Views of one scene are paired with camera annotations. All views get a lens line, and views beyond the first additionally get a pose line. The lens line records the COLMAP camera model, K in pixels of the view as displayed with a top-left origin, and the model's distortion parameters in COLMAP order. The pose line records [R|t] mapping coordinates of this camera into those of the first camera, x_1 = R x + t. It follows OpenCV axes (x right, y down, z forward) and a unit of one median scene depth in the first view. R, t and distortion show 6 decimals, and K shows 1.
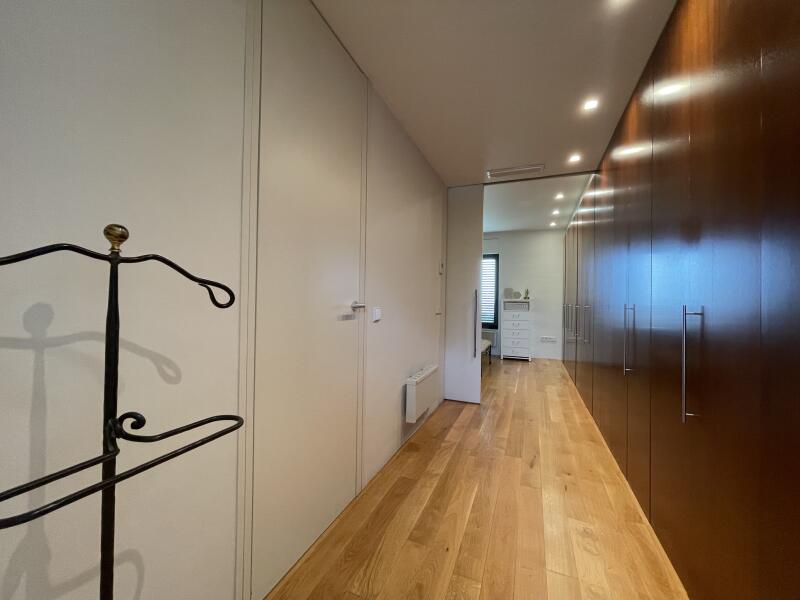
lens RADIAL K [[322.5, 0, 399.2], [0, 322.5, 301.1], [0, 0, 1]] dist [-0.006338, 0.001658]
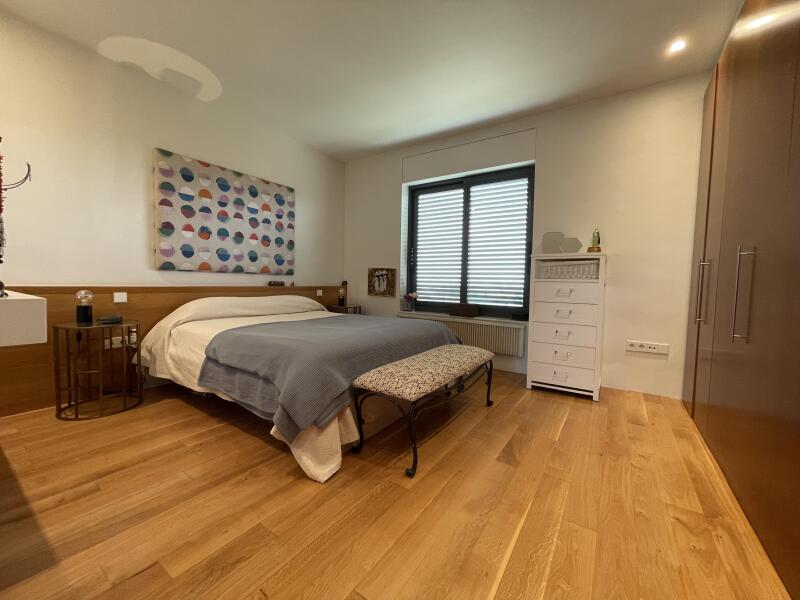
lens RADIAL K [[322.5, 0, 400.2], [0, 322.5, 299.3], [0, 0, 1]] dist [-0.006338, 0.001658]
pose [[0.977655, 0.016684, -0.209551, 0.237106], [-0.003250, 0.997926, 0.064291, 0.028597], [0.210189, -0.062173, 0.975682, 0.533789]]
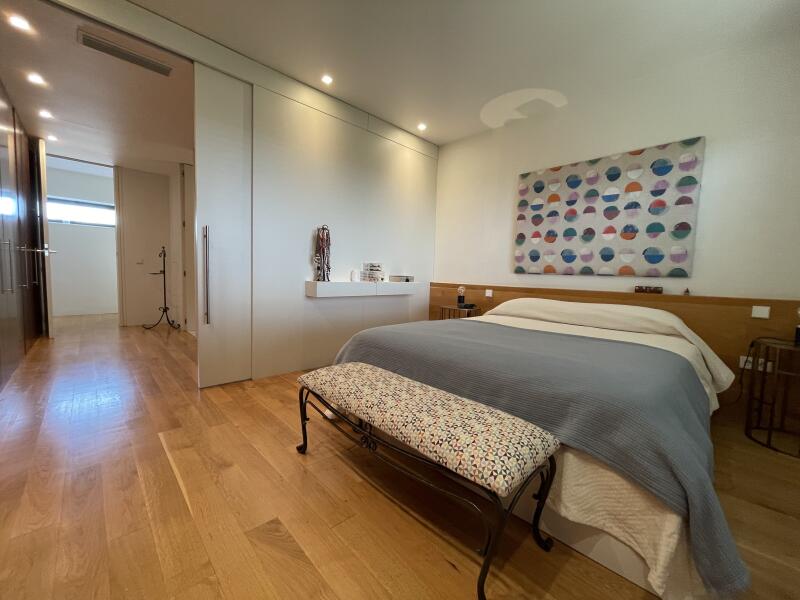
lens RADIAL K [[322.5, 0, 397.8], [0, 322.5, 298.2], [0, 0, 1]] dist [-0.006338, 0.001658]
pose [[-0.408094, 0.035228, -0.912260, 0.494157], [-0.029263, 0.998237, 0.051639, 0.042639], [0.912471, 0.047768, -0.406344, 1.171379]]
